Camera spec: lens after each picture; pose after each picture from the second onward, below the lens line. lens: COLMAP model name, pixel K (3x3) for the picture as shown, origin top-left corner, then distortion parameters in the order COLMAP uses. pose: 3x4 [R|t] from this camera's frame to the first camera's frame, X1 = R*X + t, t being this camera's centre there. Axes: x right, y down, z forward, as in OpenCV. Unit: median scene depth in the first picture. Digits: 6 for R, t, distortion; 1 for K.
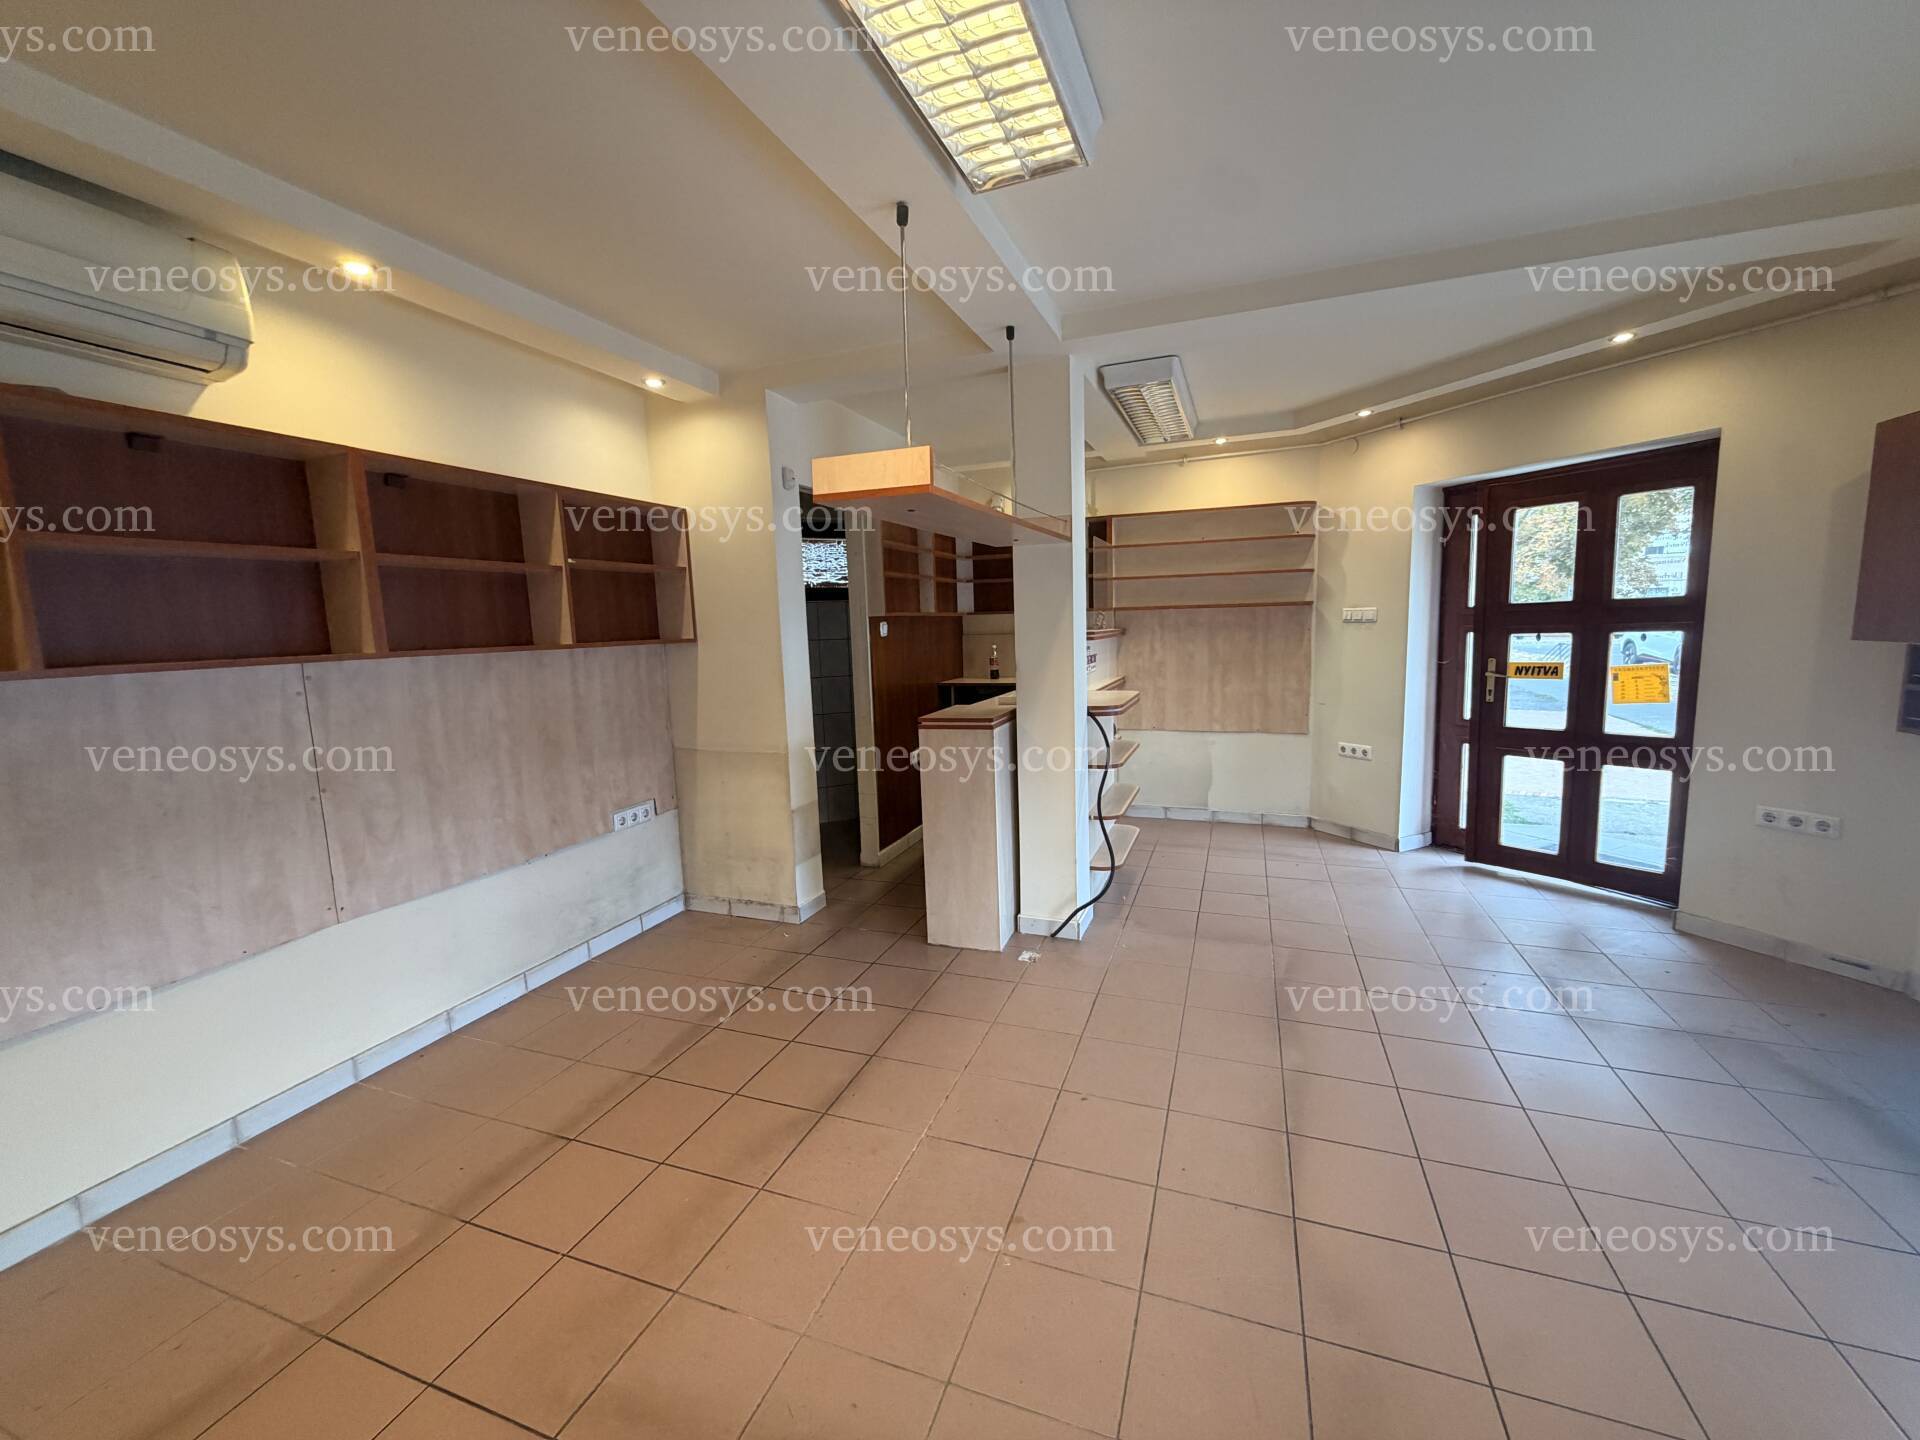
lens RADIAL K [[761.3, 0, 955.0], [0, 761.3, 722.4], [0, 0, 1]] dist [-0.003020, -0.000302]
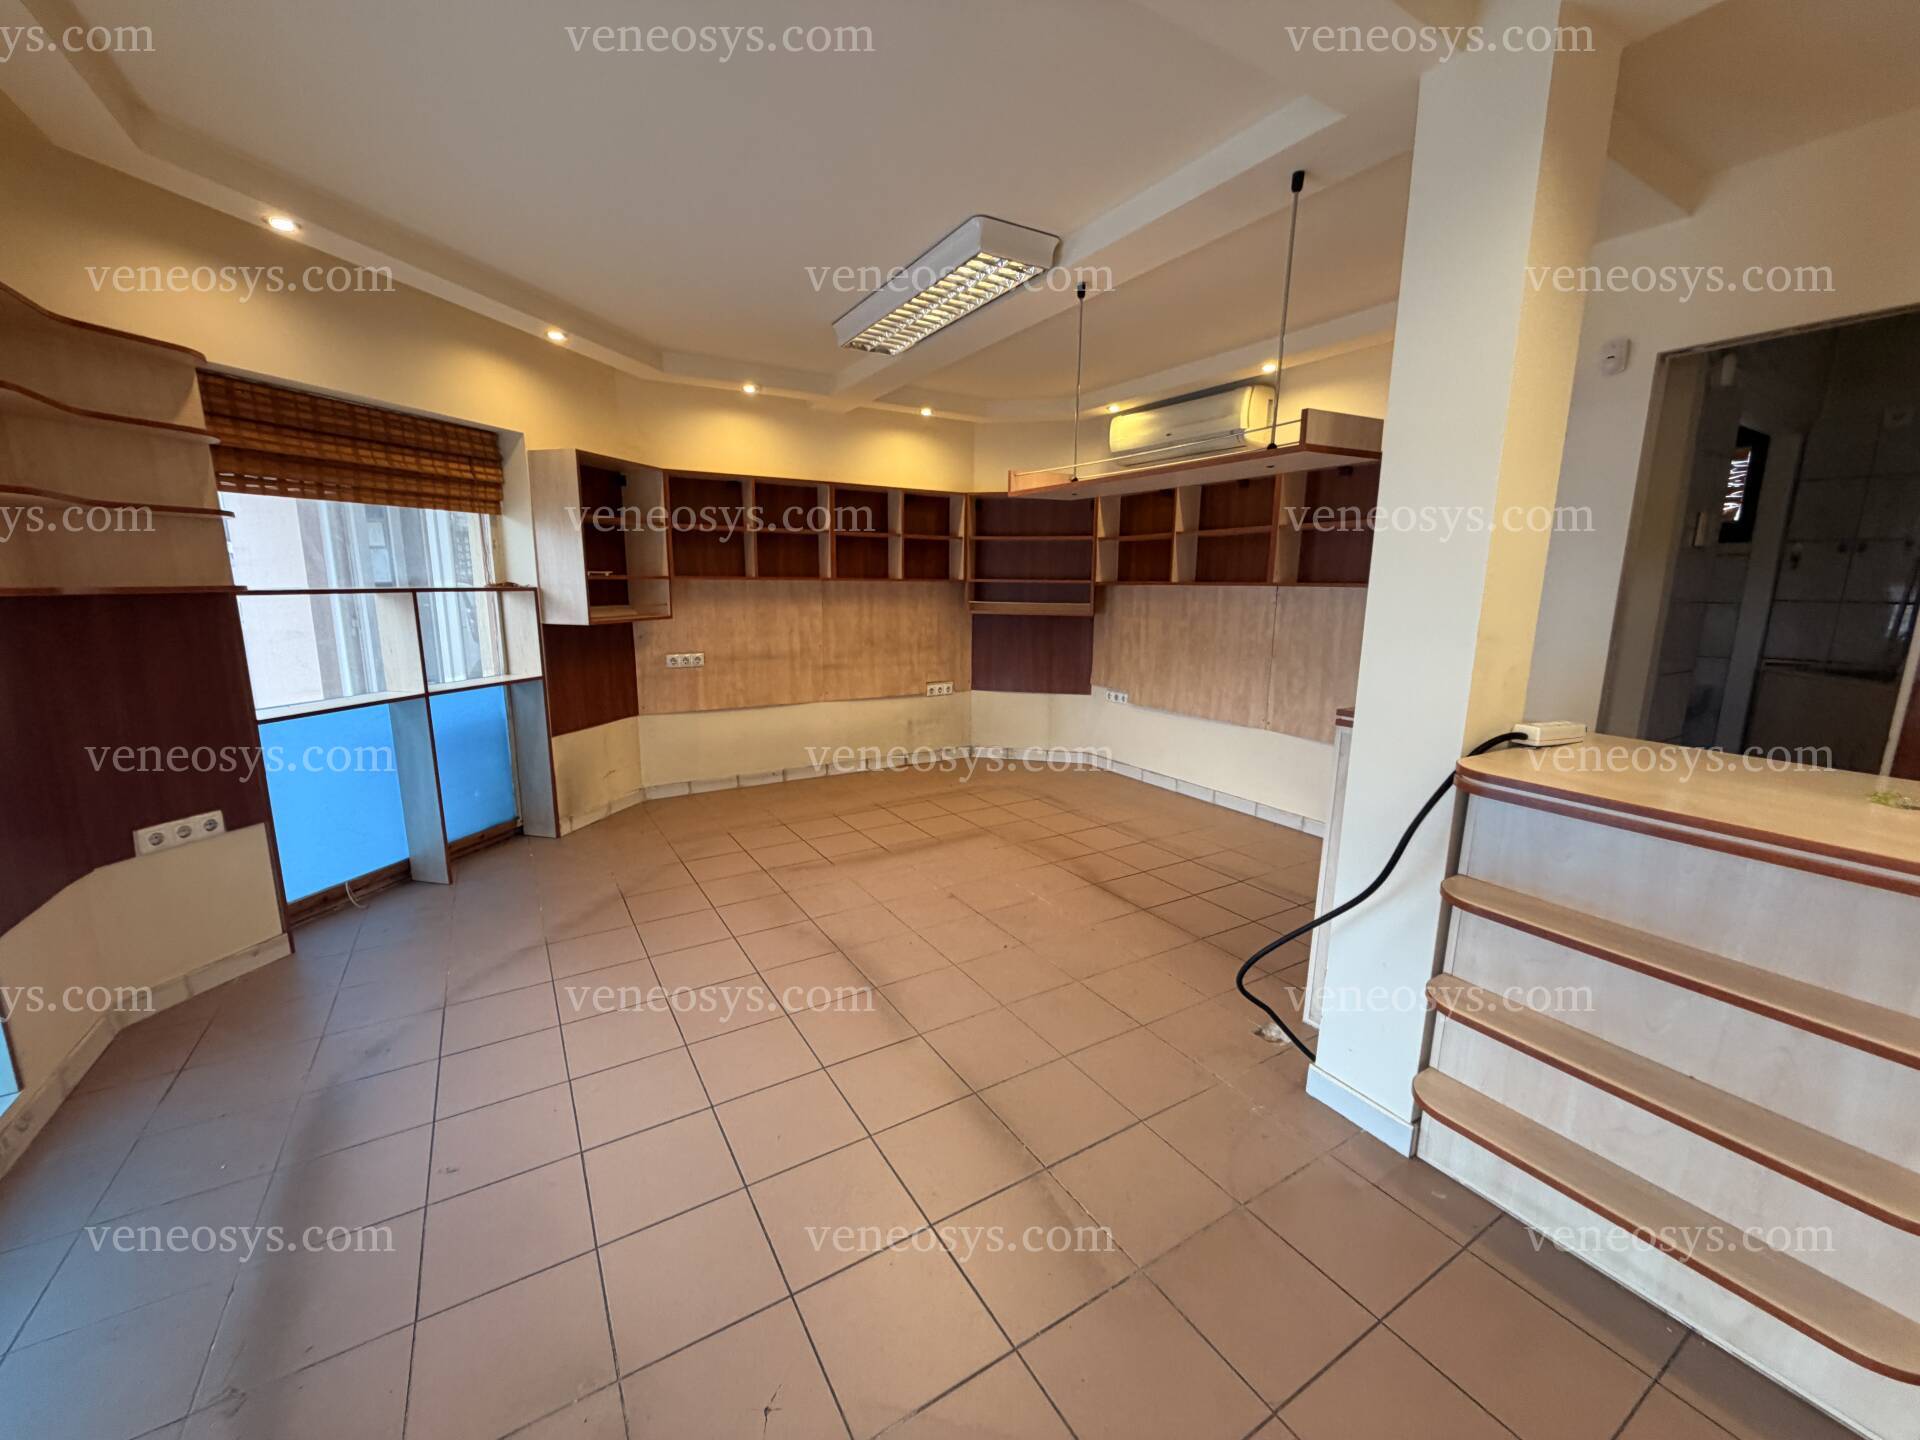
lens RADIAL K [[761.3, 0, 955.0], [0, 761.3, 722.4], [0, 0, 1]] dist [-0.003020, -0.000302]
pose [[-0.622454, 0.172620, -0.763383, 0.885864], [-0.087895, 0.953786, 0.287343, -0.181474], [0.777705, 0.245956, -0.578515, 1.226515]]
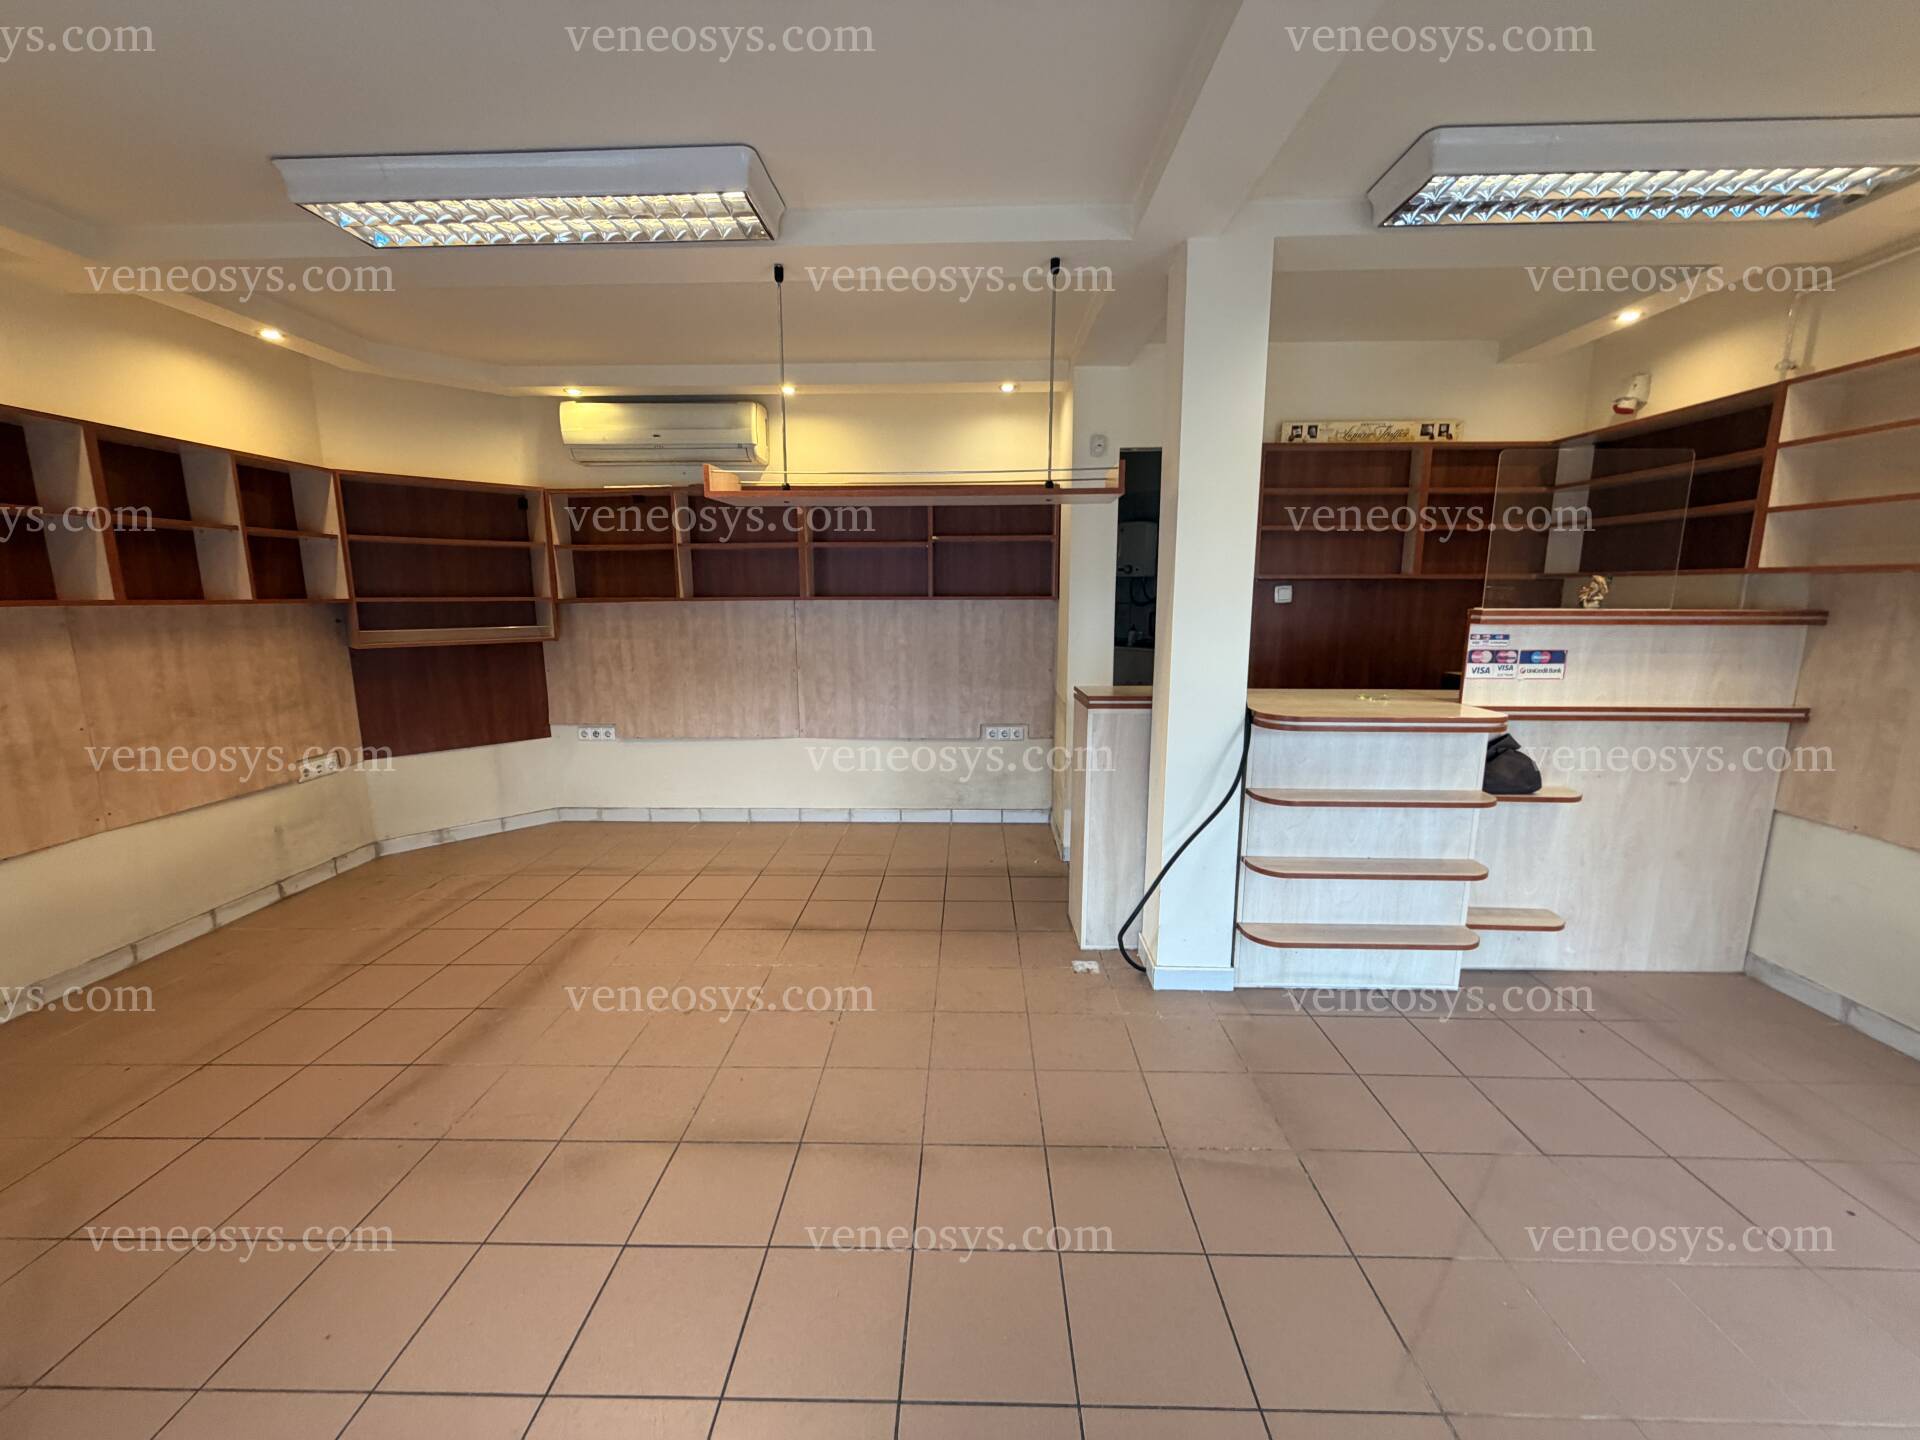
lens RADIAL K [[761.3, 0, 955.0], [0, 761.3, 722.4], [0, 0, 1]] dist [-0.003020, -0.000302]
pose [[0.328571, 0.191041, -0.924957, 0.909666], [-0.128984, 0.979230, 0.156431, -0.105102], [0.935631, 0.067906, 0.346387, 0.578872]]
